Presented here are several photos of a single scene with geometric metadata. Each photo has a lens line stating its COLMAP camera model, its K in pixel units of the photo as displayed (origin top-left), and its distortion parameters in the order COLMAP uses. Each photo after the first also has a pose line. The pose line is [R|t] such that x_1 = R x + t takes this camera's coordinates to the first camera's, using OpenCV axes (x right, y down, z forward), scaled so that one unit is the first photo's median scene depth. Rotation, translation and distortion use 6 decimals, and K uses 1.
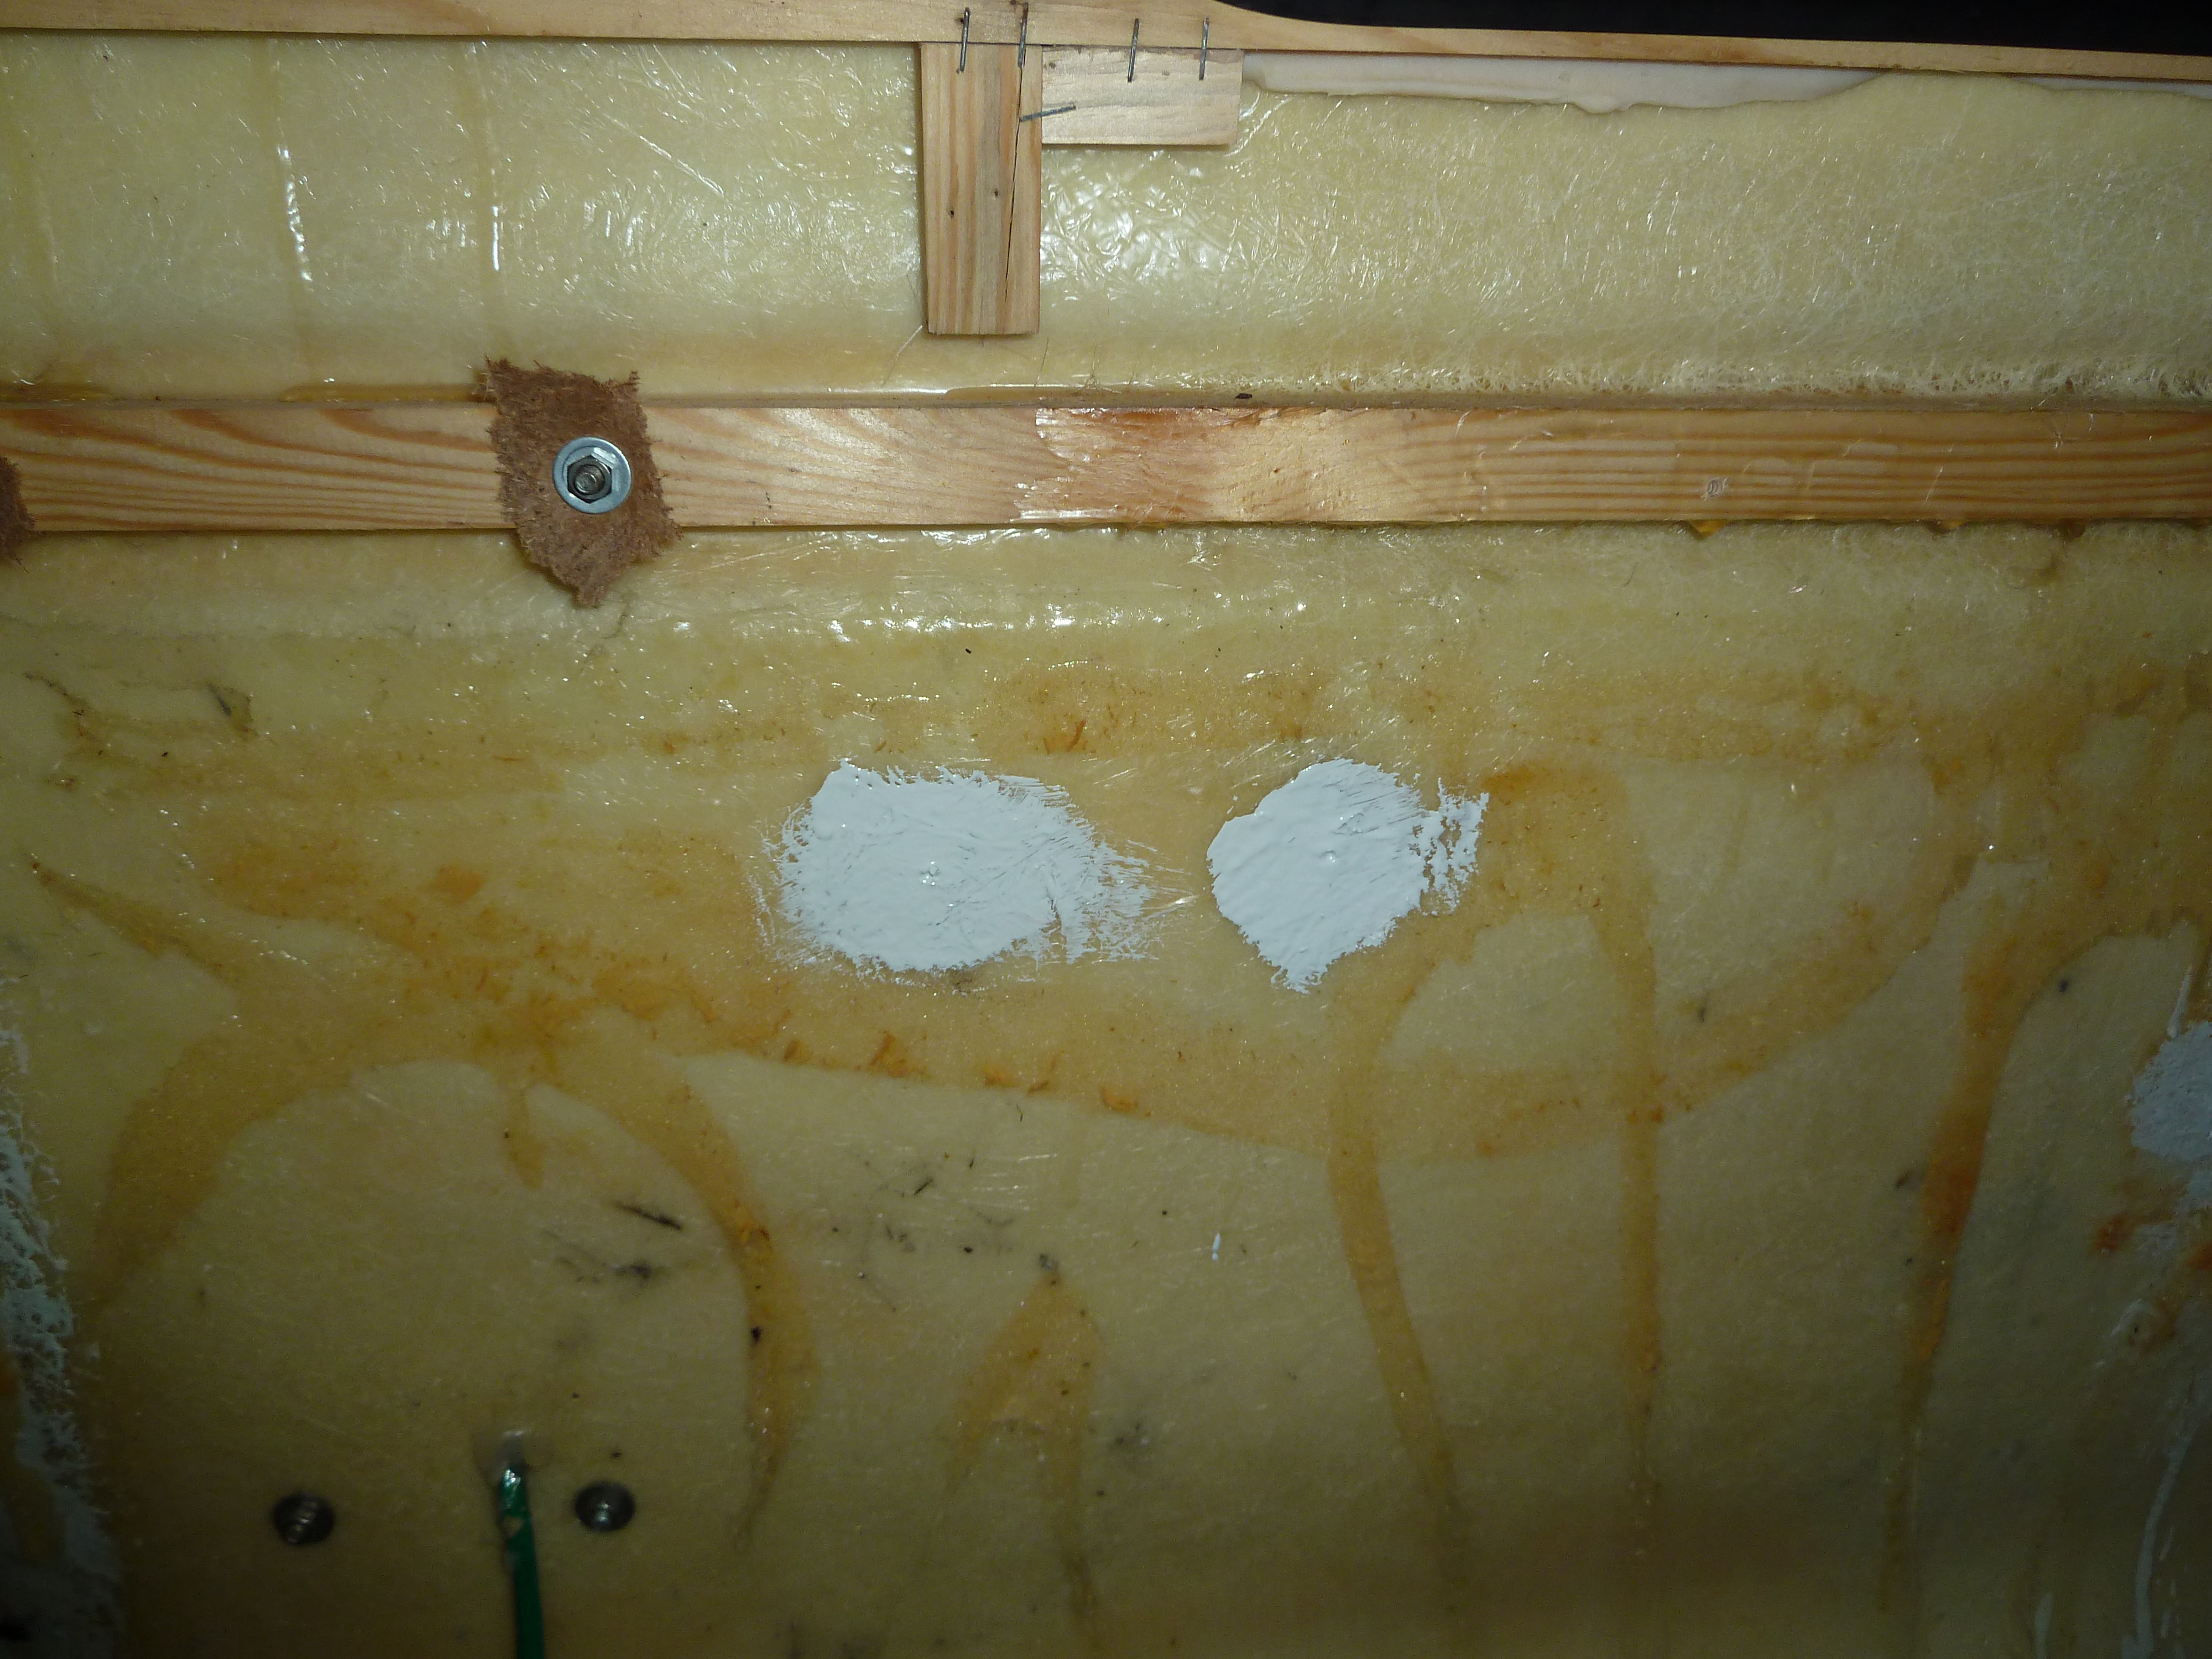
lens RADIAL K [[1685.4, 0, 1110.5], [0, 1685.4, 762.2], [0, 0, 1]] dist [-0.054780, -0.002897]
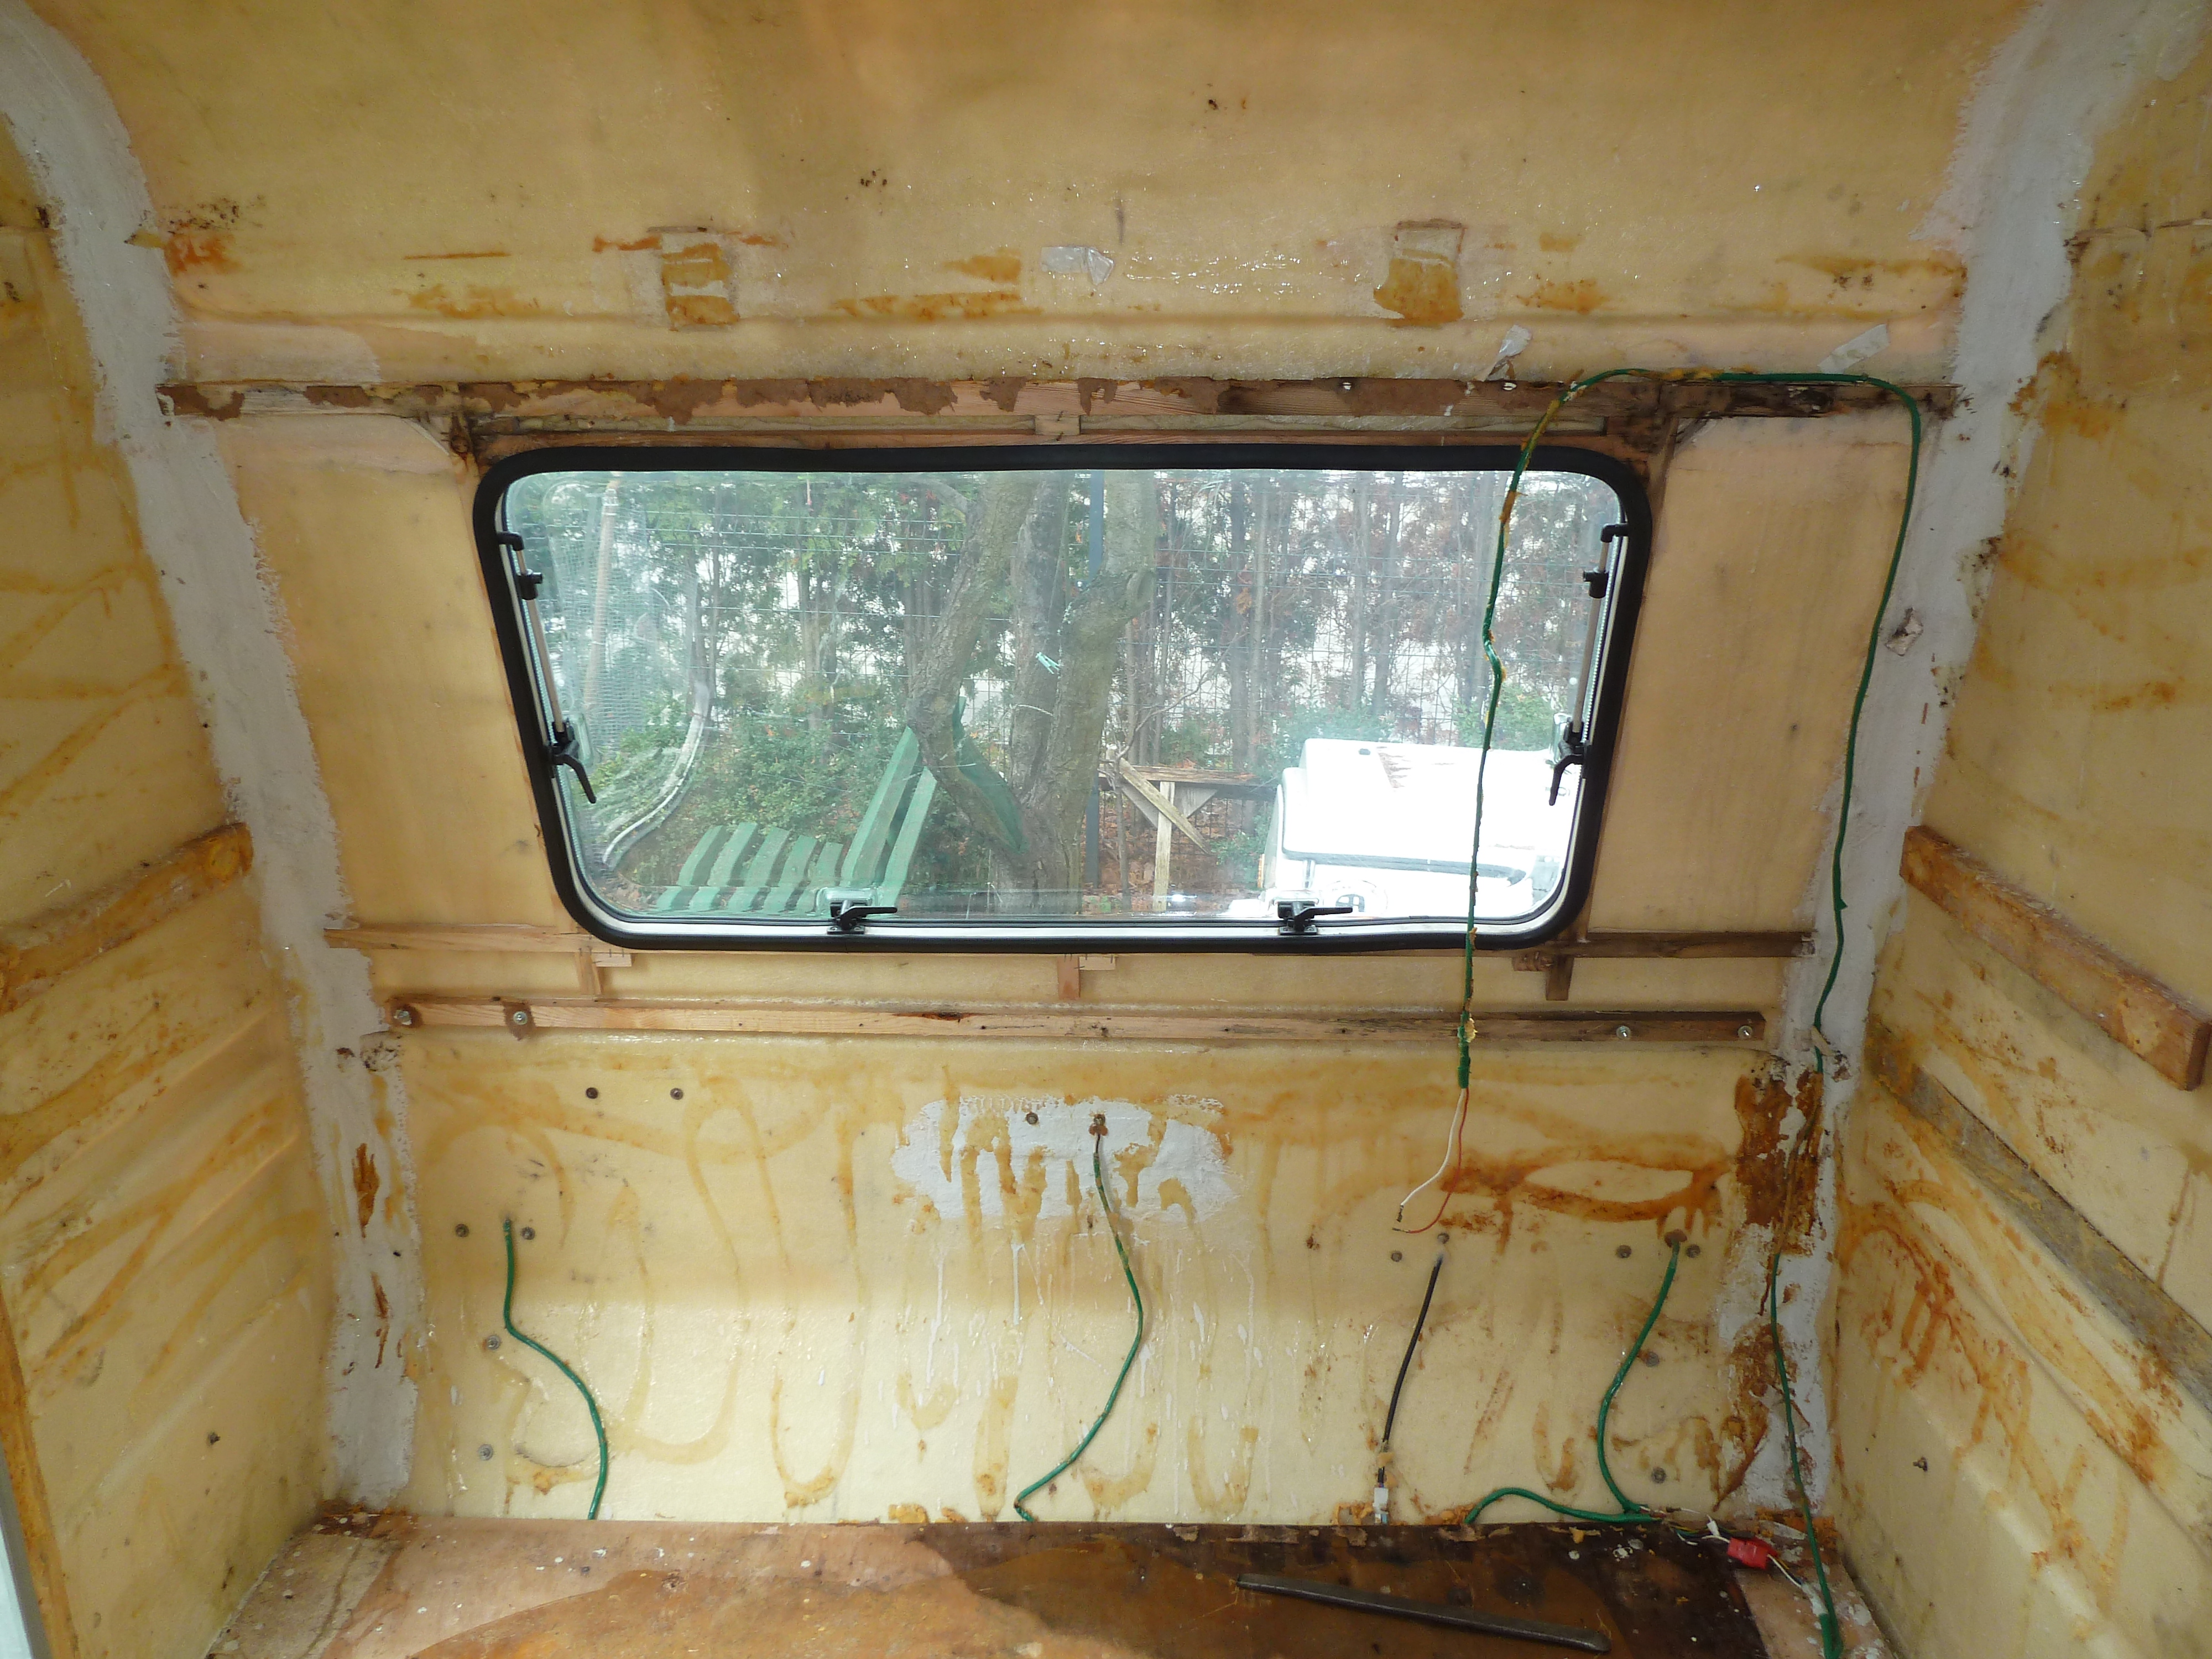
lens RADIAL K [[1643.7, 0, 1136.1], [0, 1643.7, 846.0], [0, 0, 1]] dist [-0.042885, 0.012167]
pose [[0.991808, 0.034968, -0.122860, 1.871126], [-0.039571, 0.998595, -0.035233, -0.507158], [0.121455, 0.039806, 0.991798, -3.277977]]
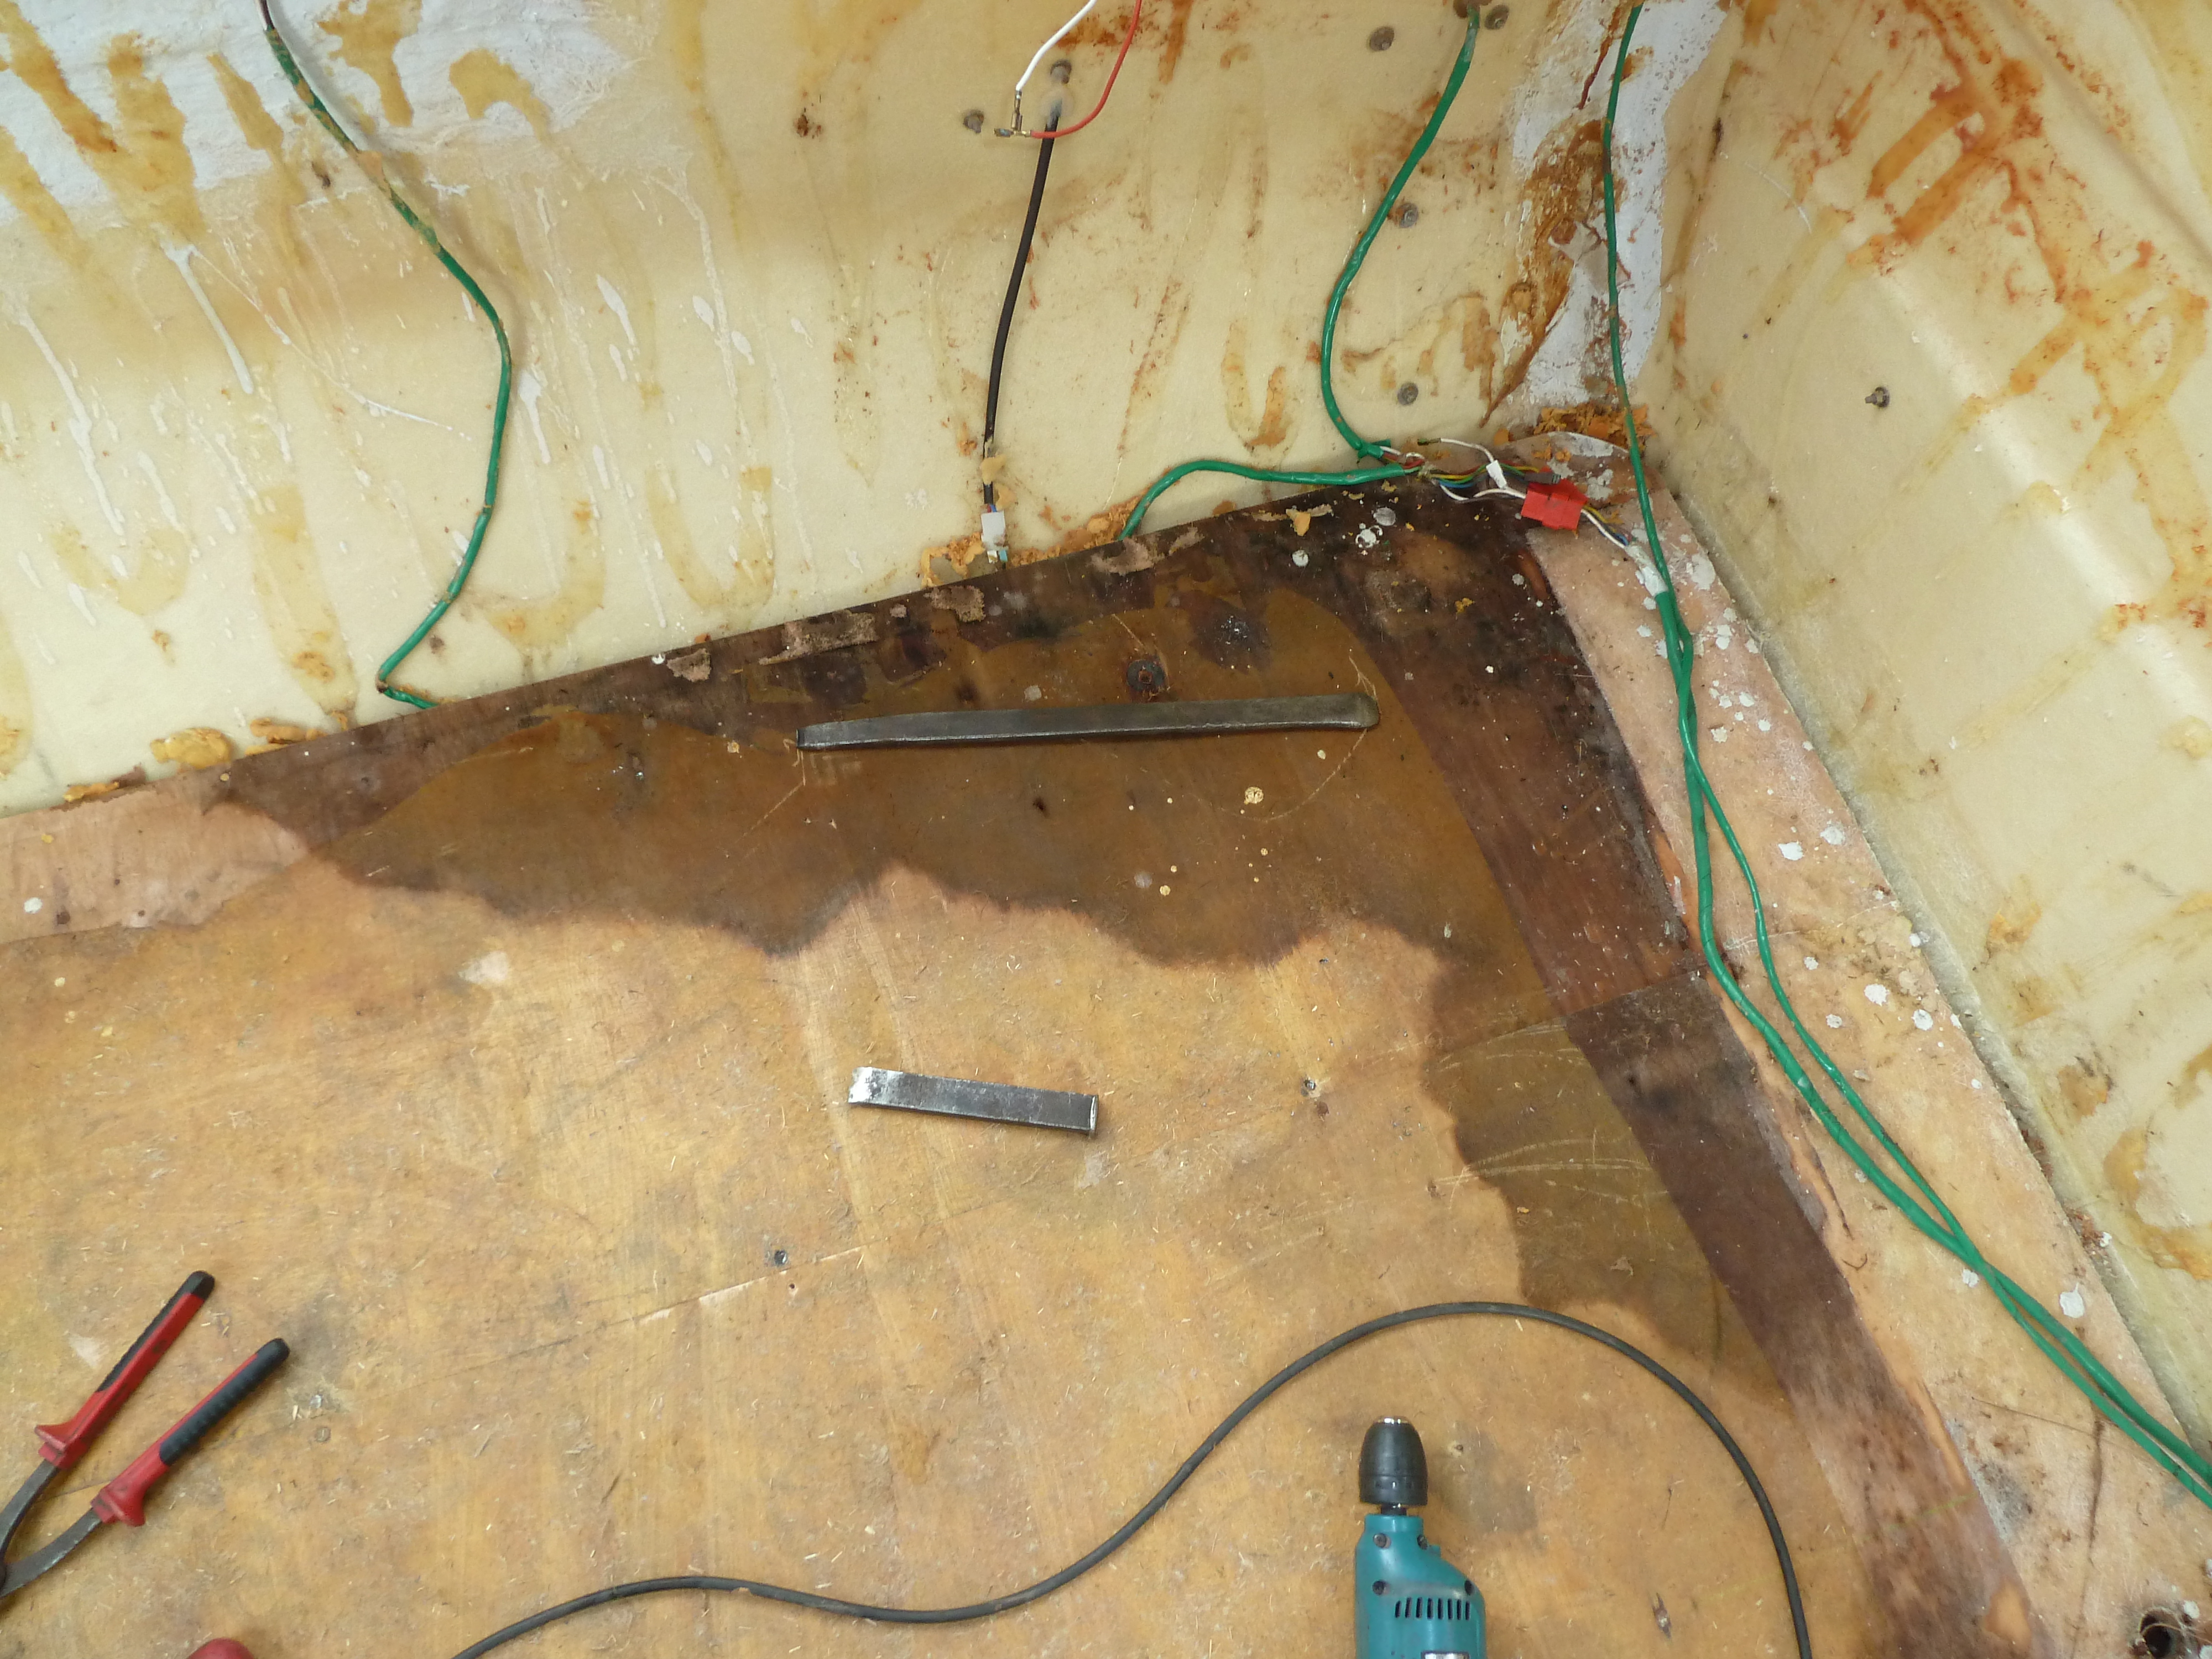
lens RADIAL K [[1643.7, 0, 1136.1], [0, 1643.7, 846.0], [0, 0, 1]] dist [-0.042885, 0.012167]
pose [[0.973553, -0.163239, 0.159837, 1.757982], [-0.001792, 0.694145, 0.719833, -0.502751], [-0.228455, -0.701082, 0.675494, -0.962857]]
